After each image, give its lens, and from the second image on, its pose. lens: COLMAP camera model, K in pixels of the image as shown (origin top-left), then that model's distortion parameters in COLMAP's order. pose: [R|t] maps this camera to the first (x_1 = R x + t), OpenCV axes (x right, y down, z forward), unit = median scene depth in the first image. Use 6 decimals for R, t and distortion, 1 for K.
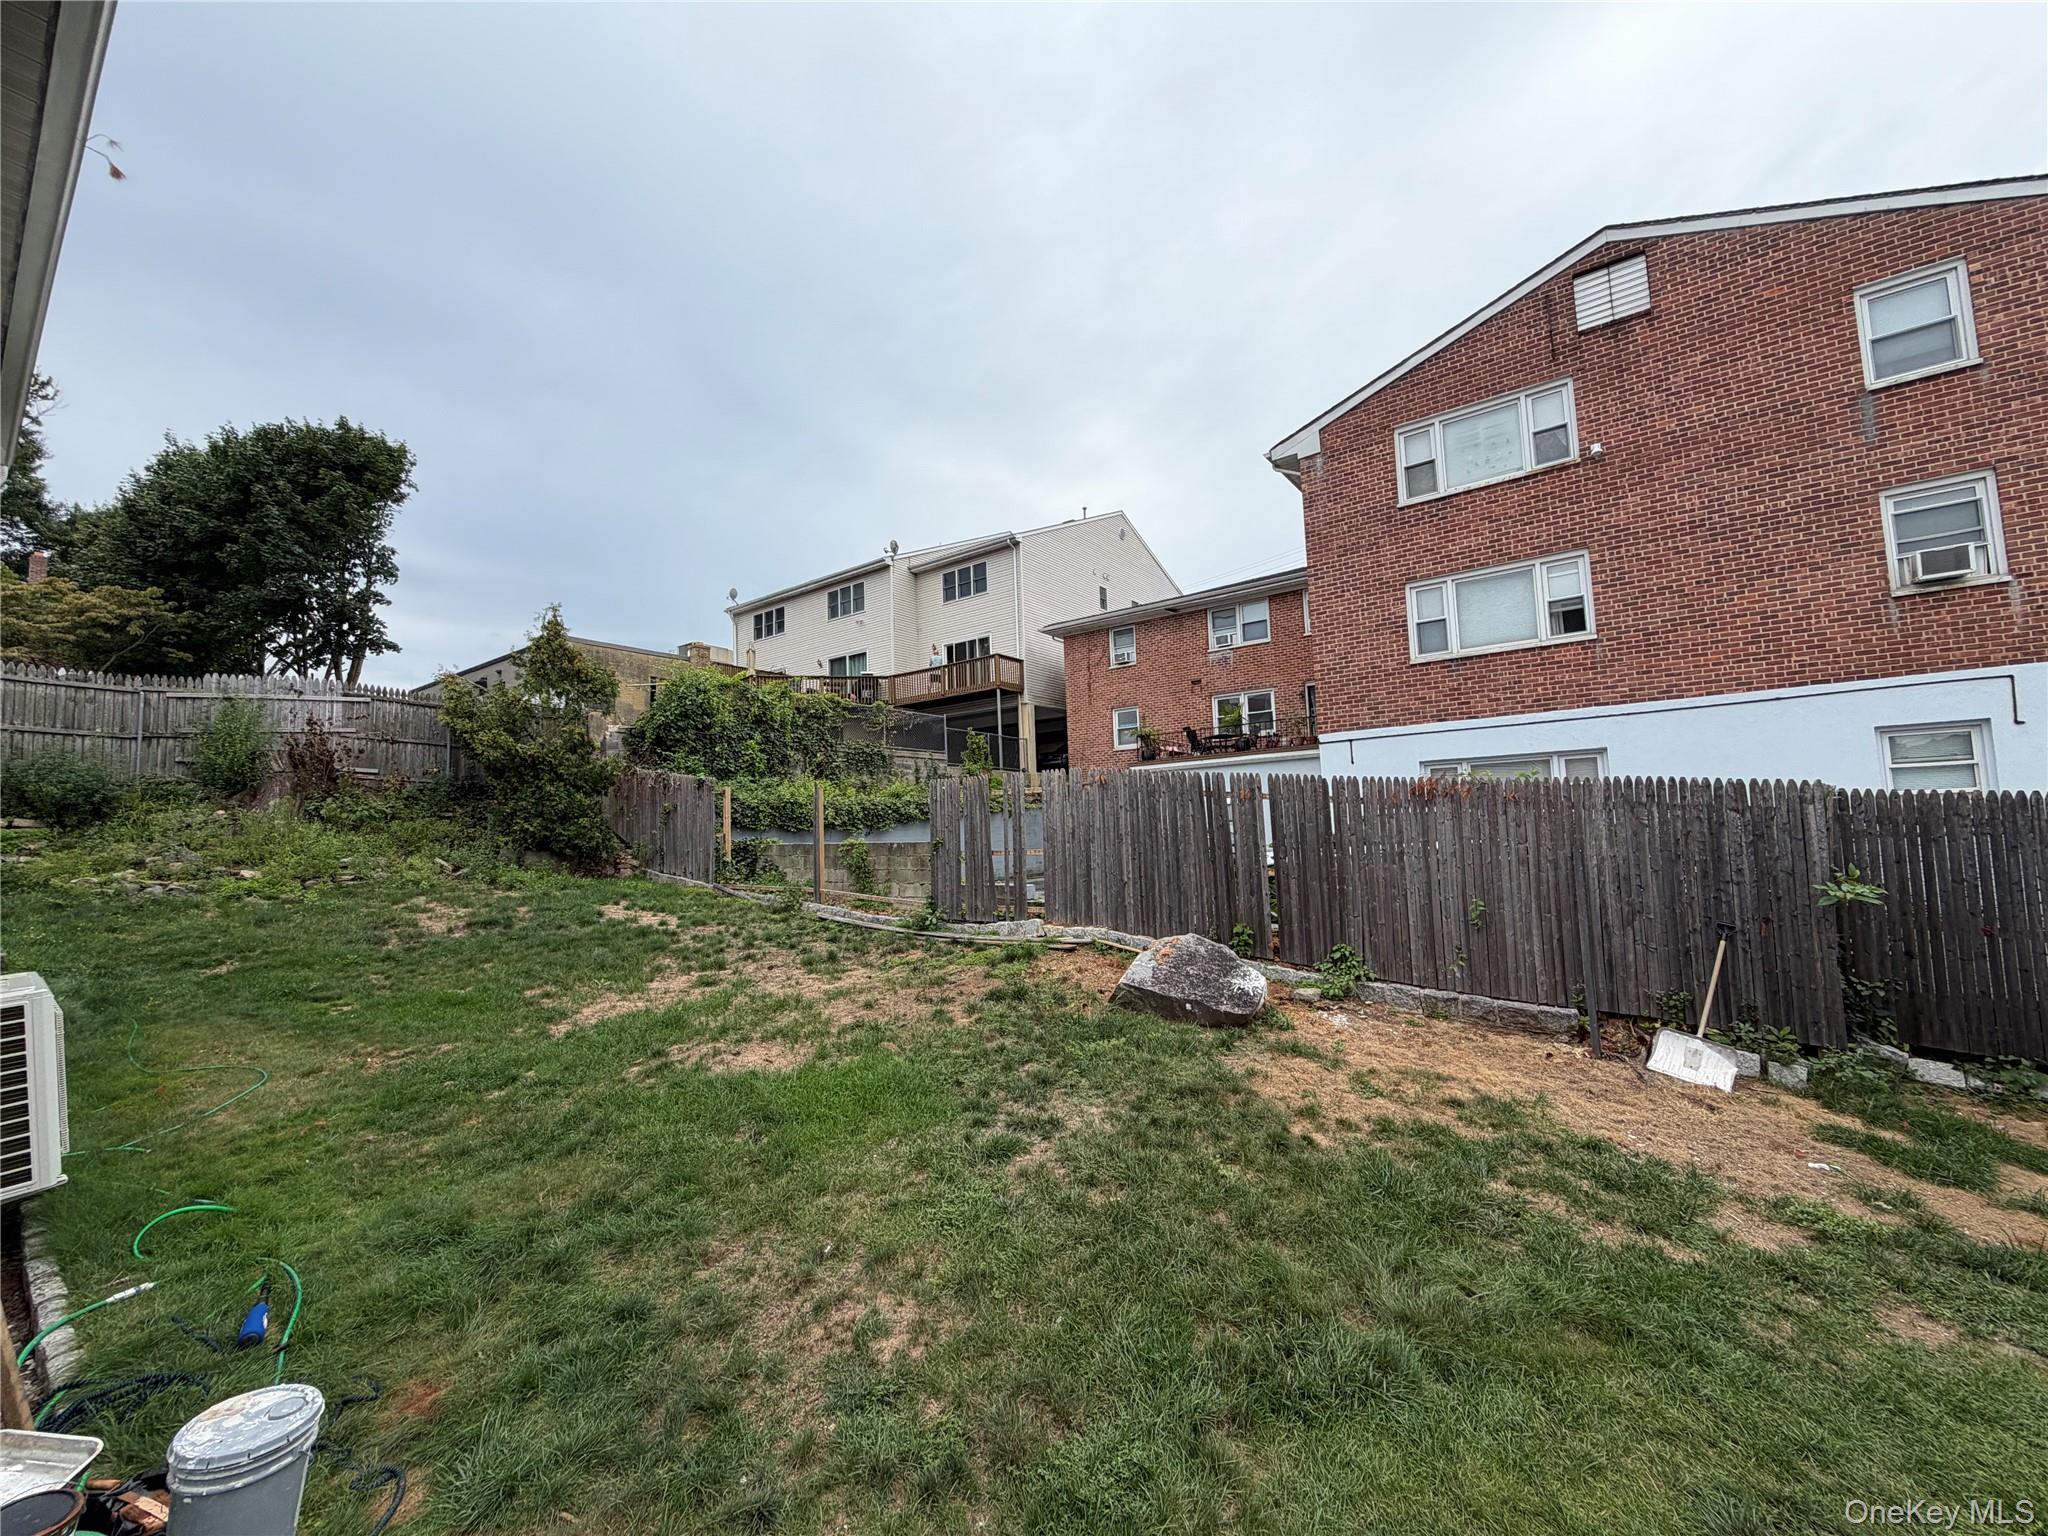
lens RADIAL K [[812.1, 0, 1018.9], [0, 812.1, 769.8], [0, 0, 1]] dist [0.000368, -0.000016]
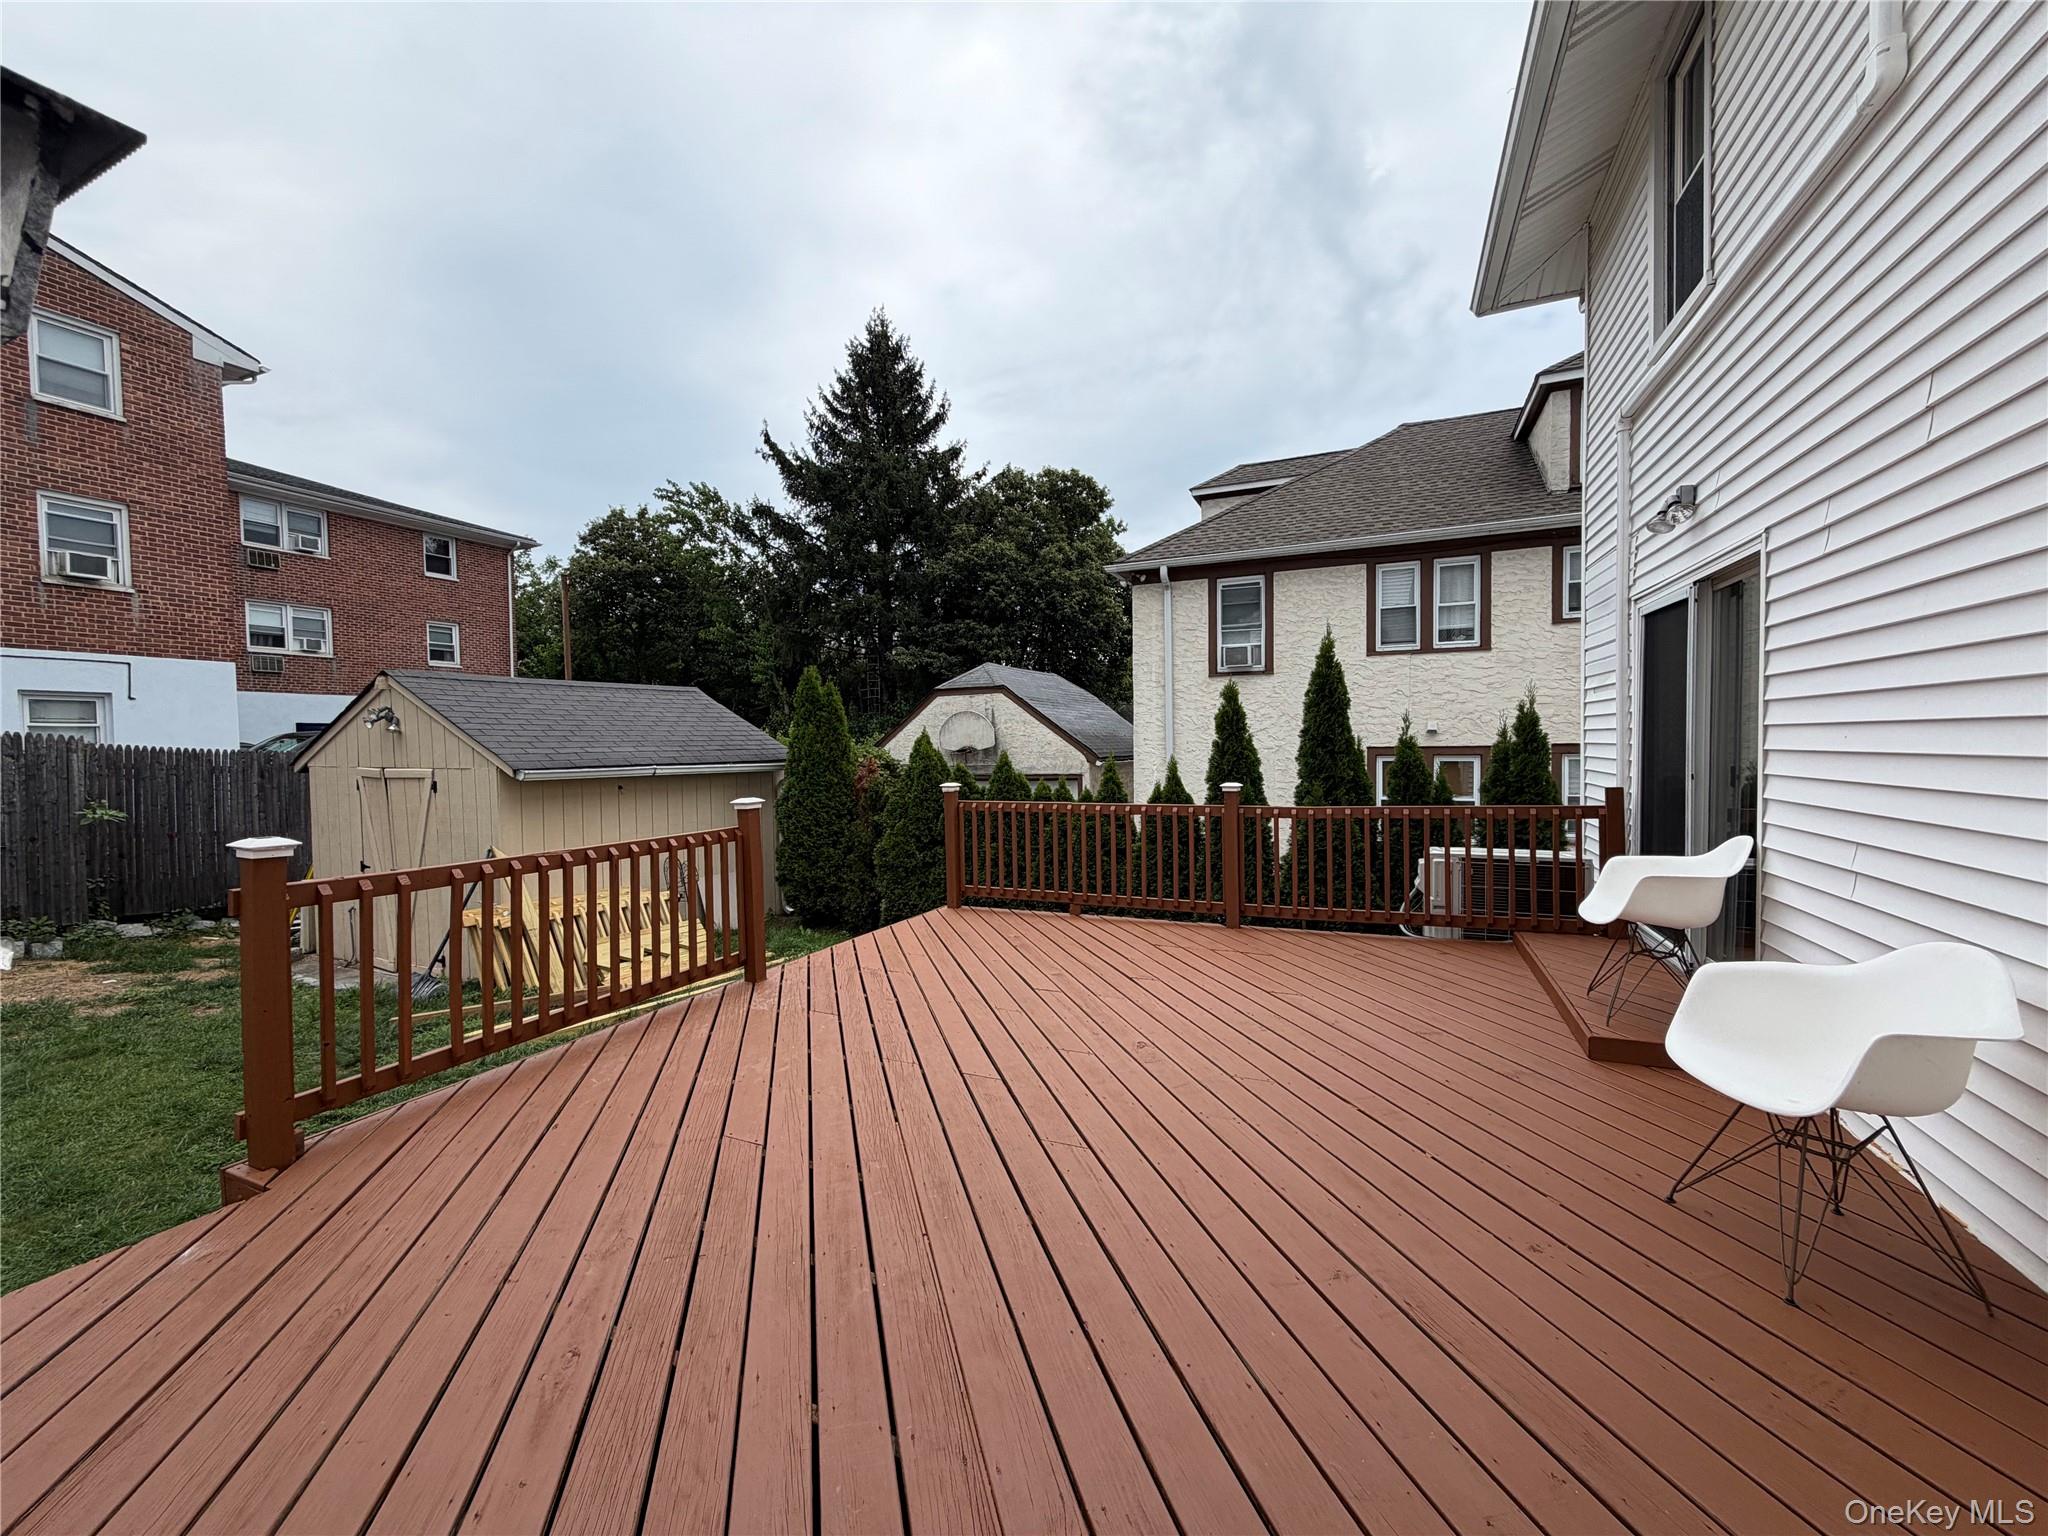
lens RADIAL K [[812.1, 0, 1018.9], [0, 812.1, 769.8], [0, 0, 1]] dist [0.000368, -0.000016]
pose [[-0.219407, 0.005884, 0.975616, -0.412221], [-0.055011, 0.998316, -0.018392, 0.004404], [-0.974081, -0.057705, -0.218714, -0.152625]]
